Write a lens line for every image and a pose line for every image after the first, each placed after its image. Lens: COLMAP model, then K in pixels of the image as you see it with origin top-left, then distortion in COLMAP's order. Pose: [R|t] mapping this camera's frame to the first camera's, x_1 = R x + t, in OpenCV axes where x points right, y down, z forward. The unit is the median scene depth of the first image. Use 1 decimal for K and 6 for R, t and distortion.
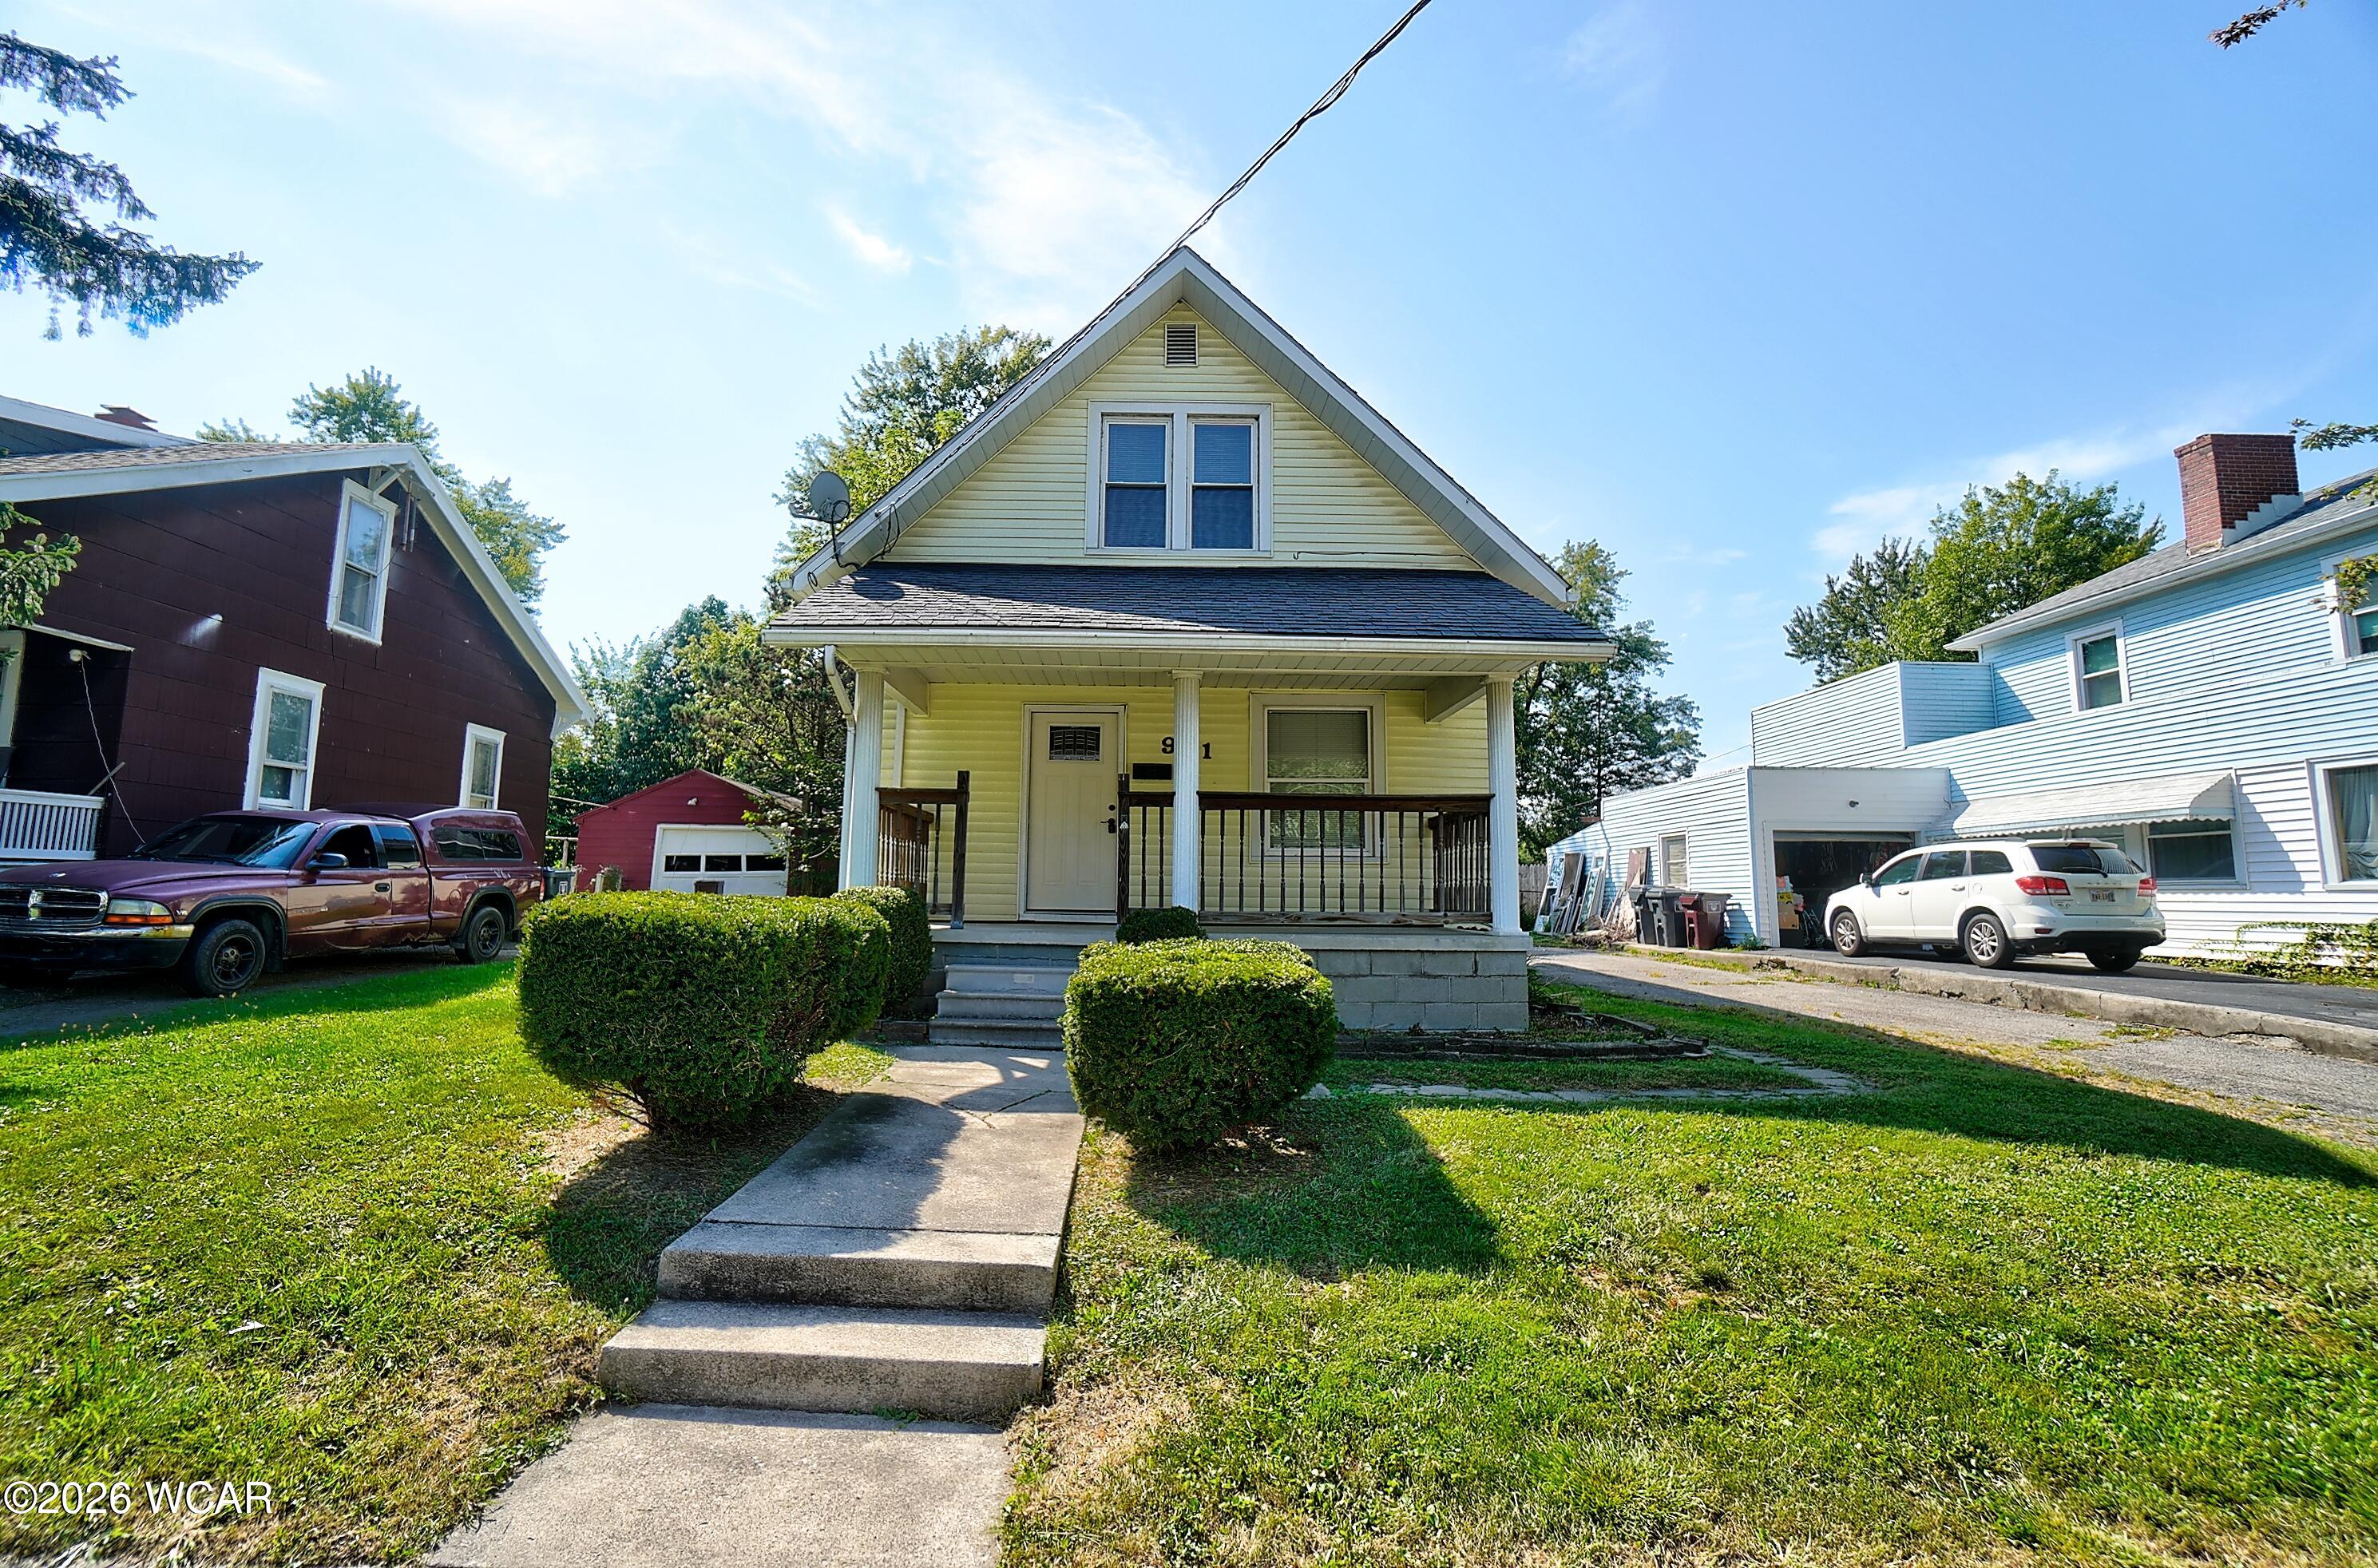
lens RADIAL K [[1053.1, 0, 1157.9], [0, 1053.1, 778.2], [0, 0, 1]] dist [-0.060703, 0.022358]
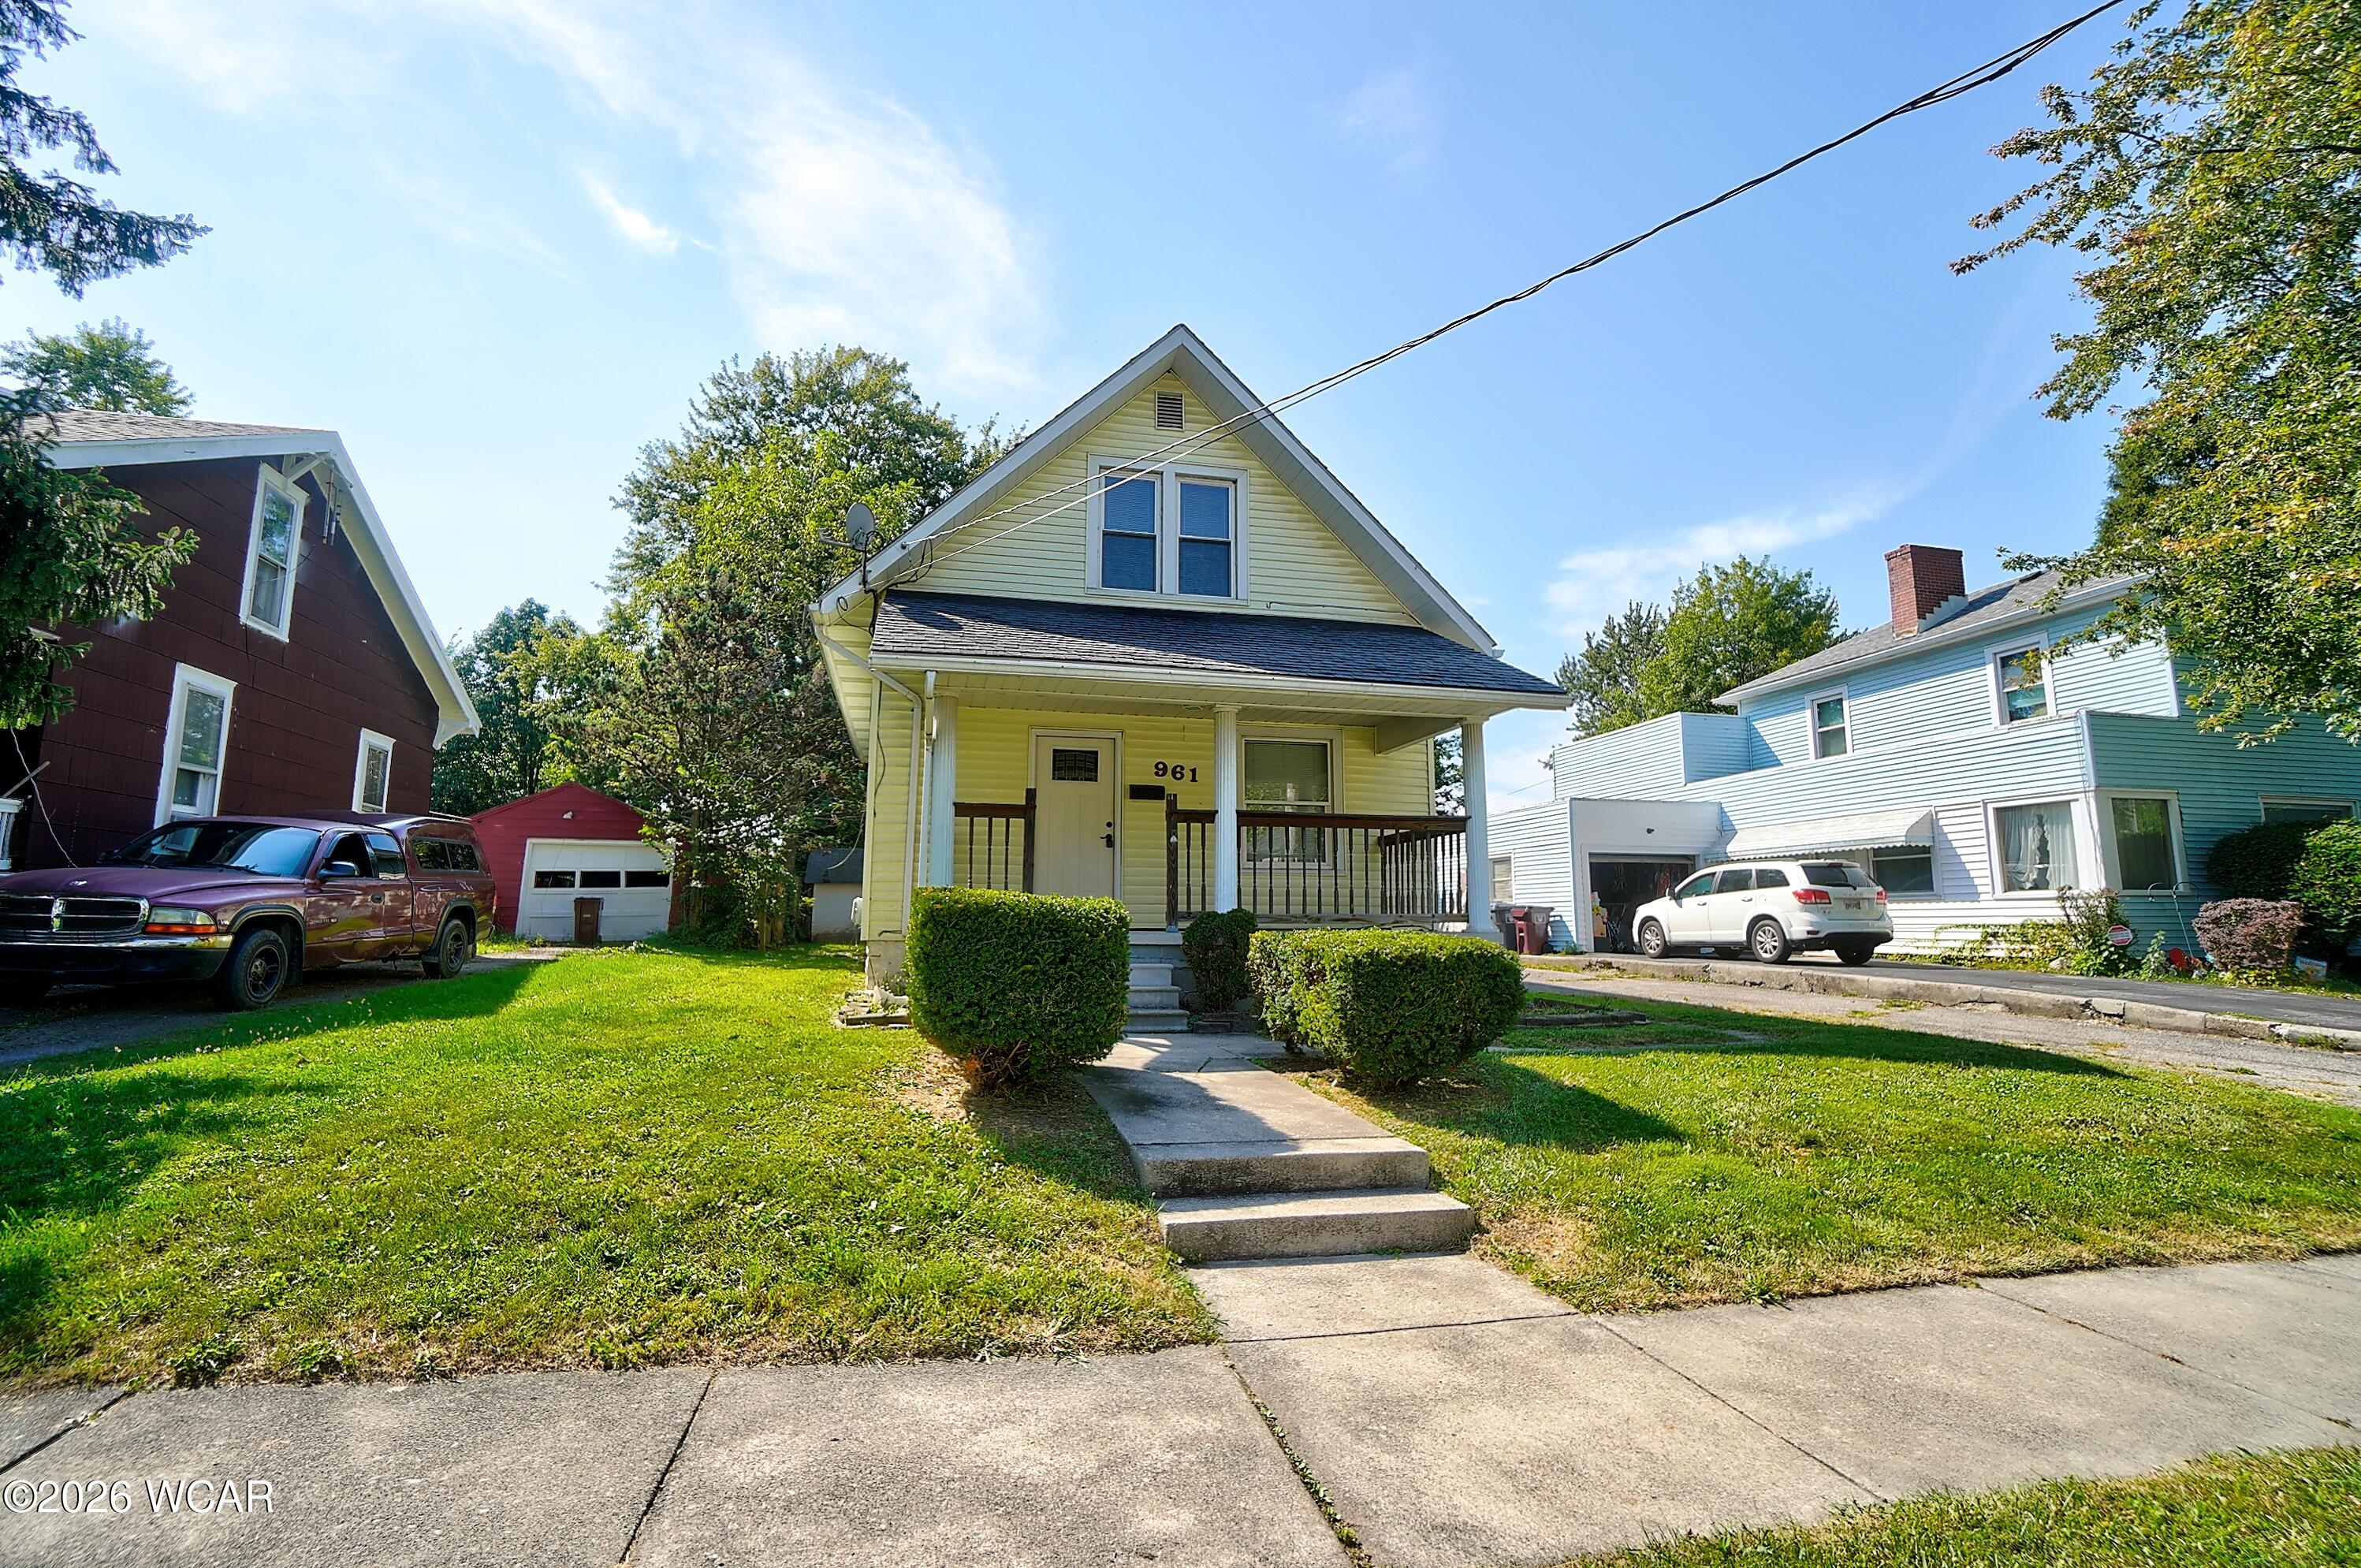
lens RADIAL K [[1037.2, 0, 1154.4], [0, 1037.2, 794.3], [0, 0, 1]] dist [-0.059419, 0.020059]
pose [[0.978891, 0.018279, 0.203566, -0.203067], [-0.016693, 0.999815, -0.009503, 0.005144], [-0.203702, 0.005905, 0.979015, -0.068942]]
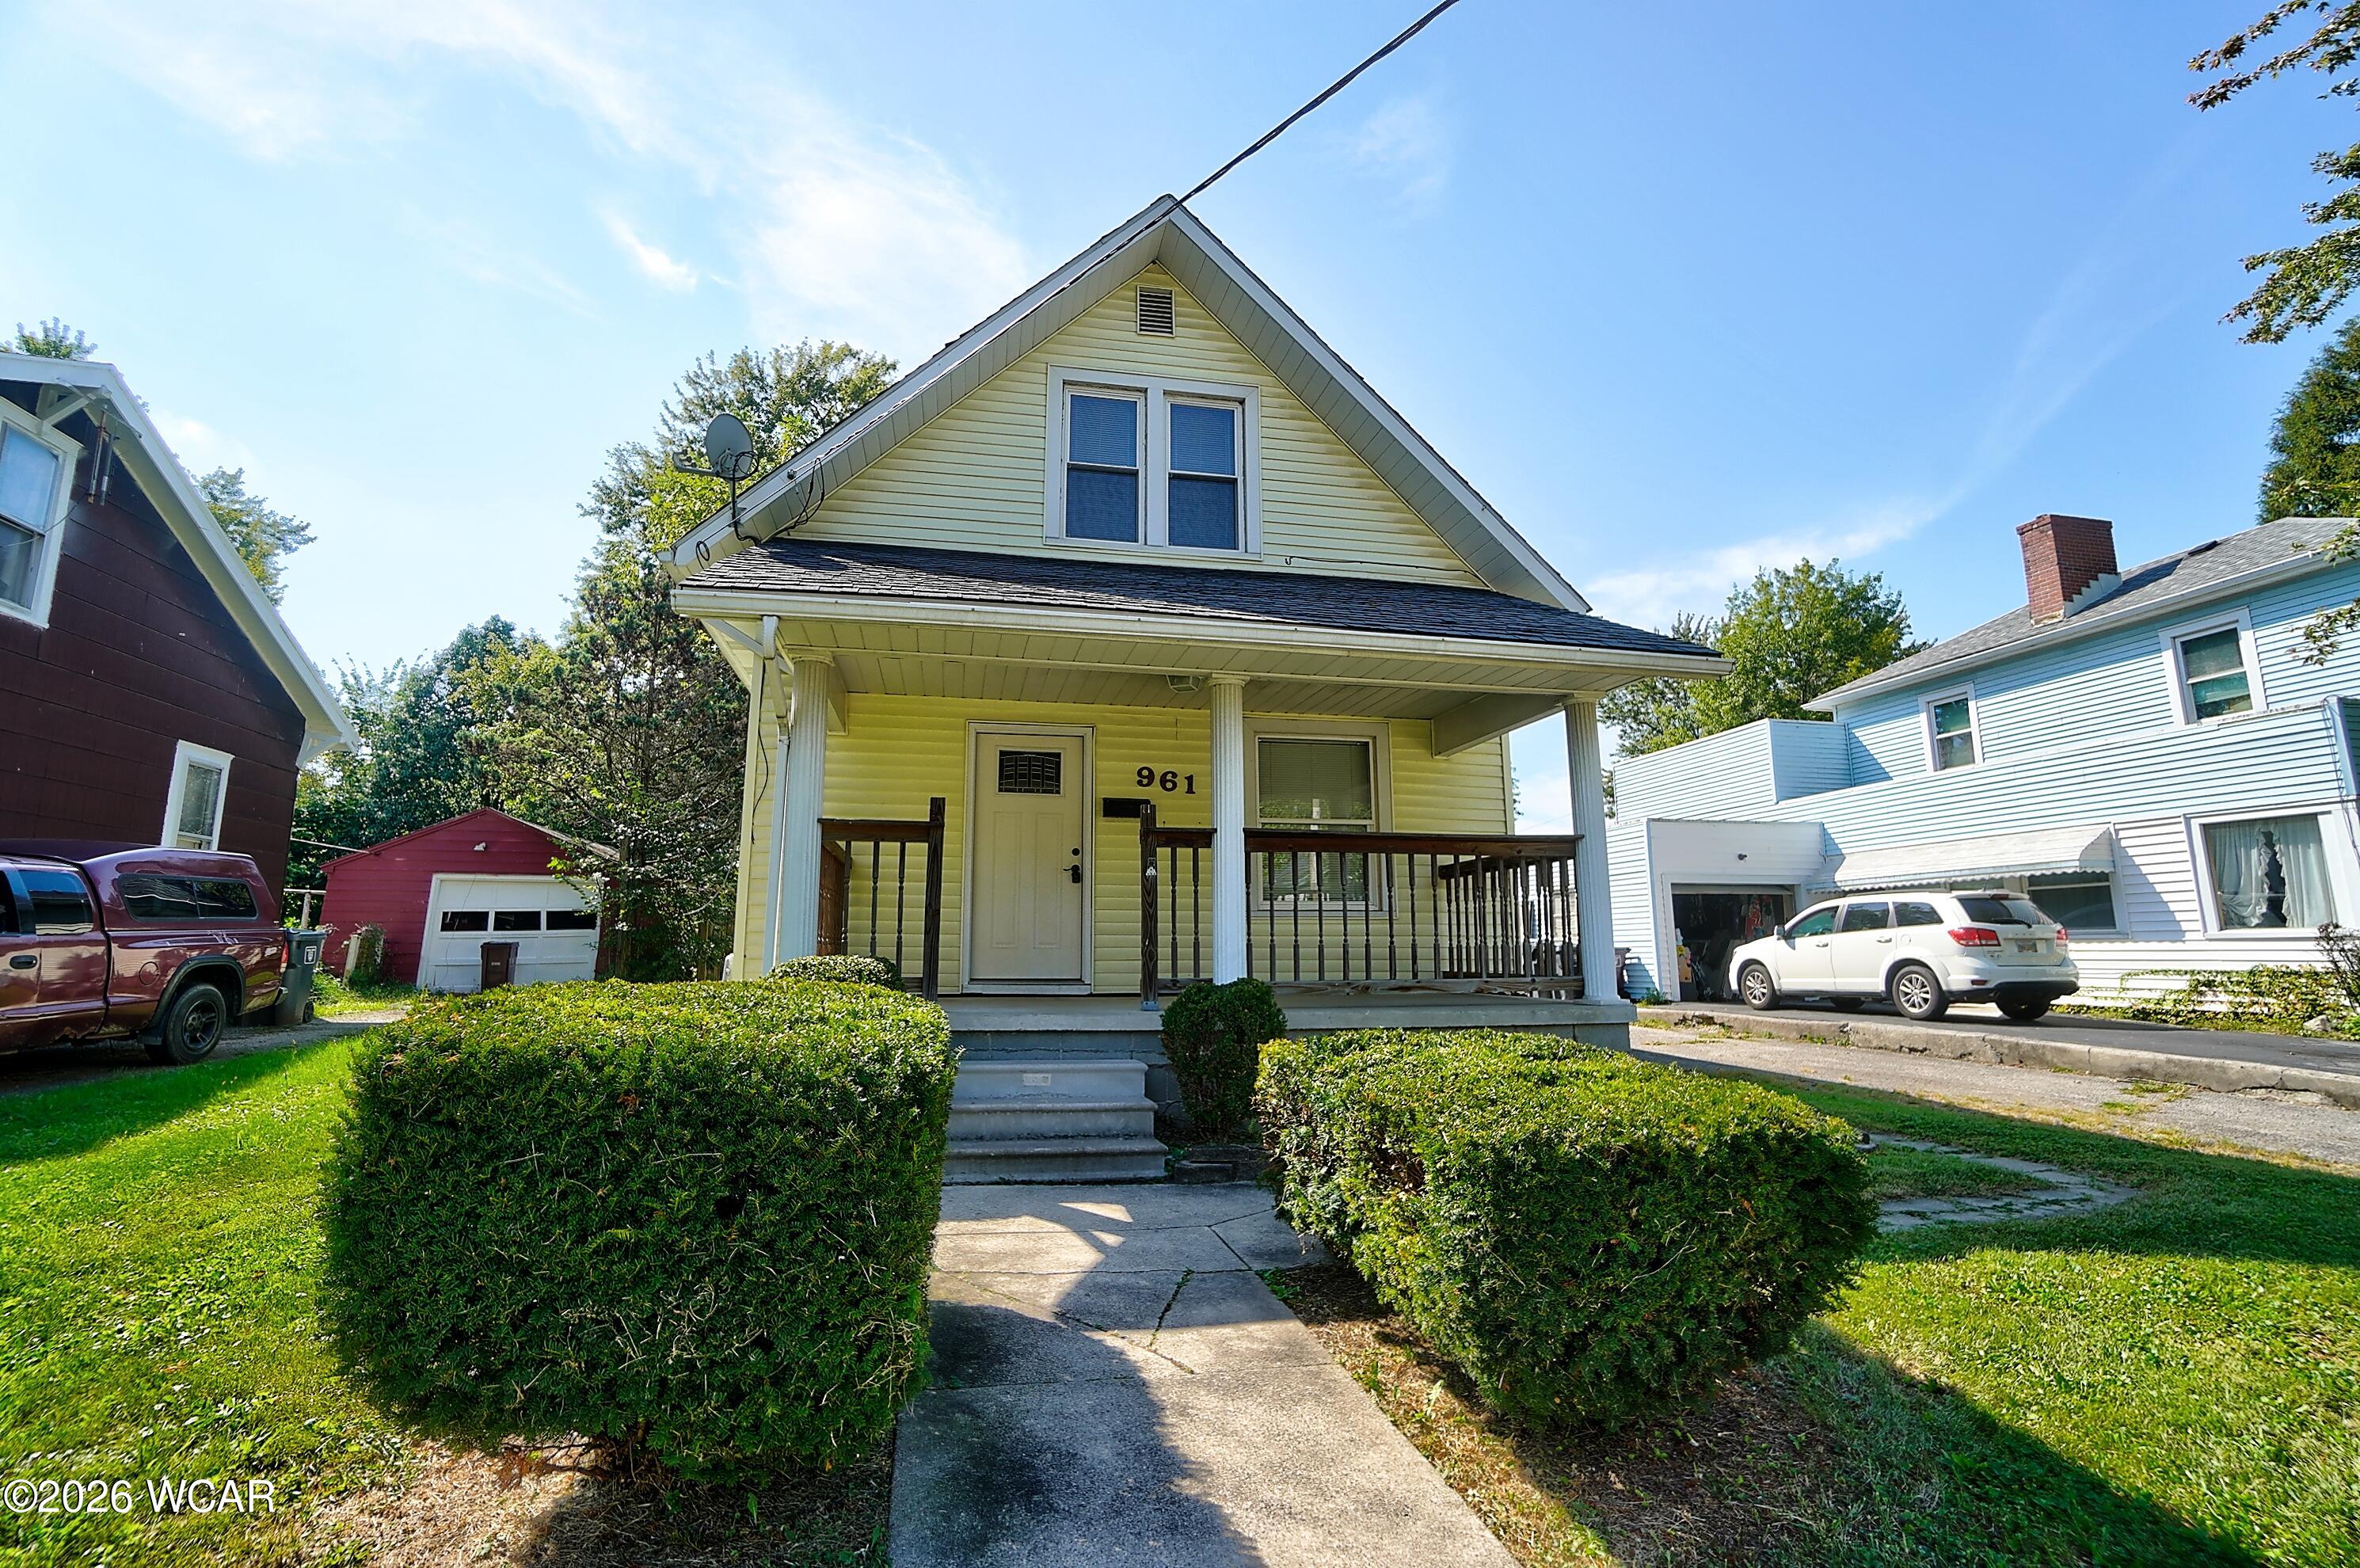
lens RADIAL K [[1045.6, 0, 1153.2], [0, 1045.6, 791.6], [0, 0, 1]] dist [-0.058799, 0.020850]
pose [[0.983320, 0.017024, 0.181088, -0.122547], [-0.009731, 0.999108, -0.041084, 0.012682], [-0.181626, 0.038636, 0.982608, 0.176333]]
